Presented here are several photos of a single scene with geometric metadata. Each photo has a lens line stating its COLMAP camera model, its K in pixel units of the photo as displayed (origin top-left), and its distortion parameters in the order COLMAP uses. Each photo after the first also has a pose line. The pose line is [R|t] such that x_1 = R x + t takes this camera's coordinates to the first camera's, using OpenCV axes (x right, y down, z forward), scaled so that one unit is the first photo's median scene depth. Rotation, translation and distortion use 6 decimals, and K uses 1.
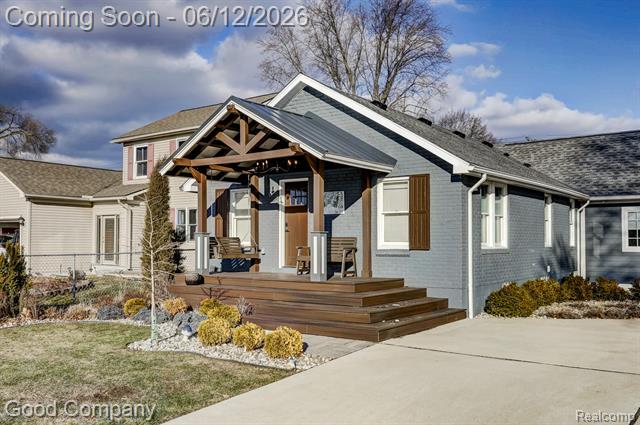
lens RADIAL K [[597.8, 0, 322.0], [0, 597.8, 217.2], [0, 0, 1]] dist [0.019980, 0.000000]
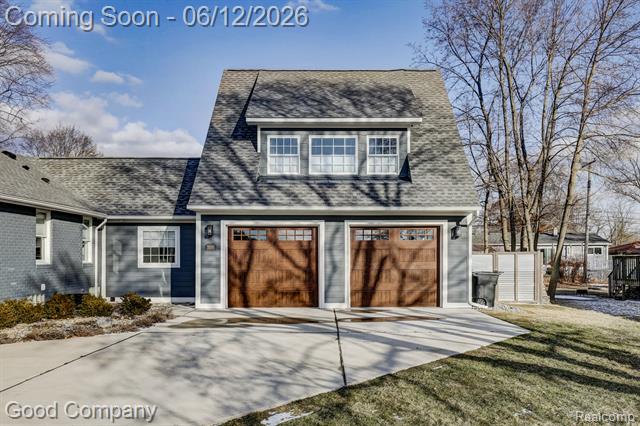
lens RADIAL K [[532.5, 0, 339.3], [0, 532.5, 254.0], [0, 0, 1]] dist [0.001542, 0.006321]
pose [[0.792611, 0.000775, 0.609727, 0.260164], [-0.023570, 0.999291, 0.029370, -0.004915], [-0.609271, -0.037651, 0.792067, 0.025220]]
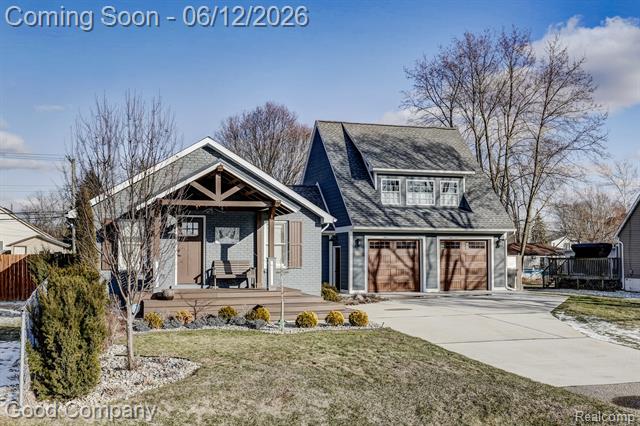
lens RADIAL K [[710.9, 0, 321.3], [0, 710.9, 216.9], [0, 0, 1]] dist [-0.066637, 0.000000]
pose [[0.564723, 0.043724, 0.824121, -1.129167], [-0.028236, 0.999035, -0.033656, -0.016980], [-0.824797, -0.004263, 0.565412, -0.097659]]
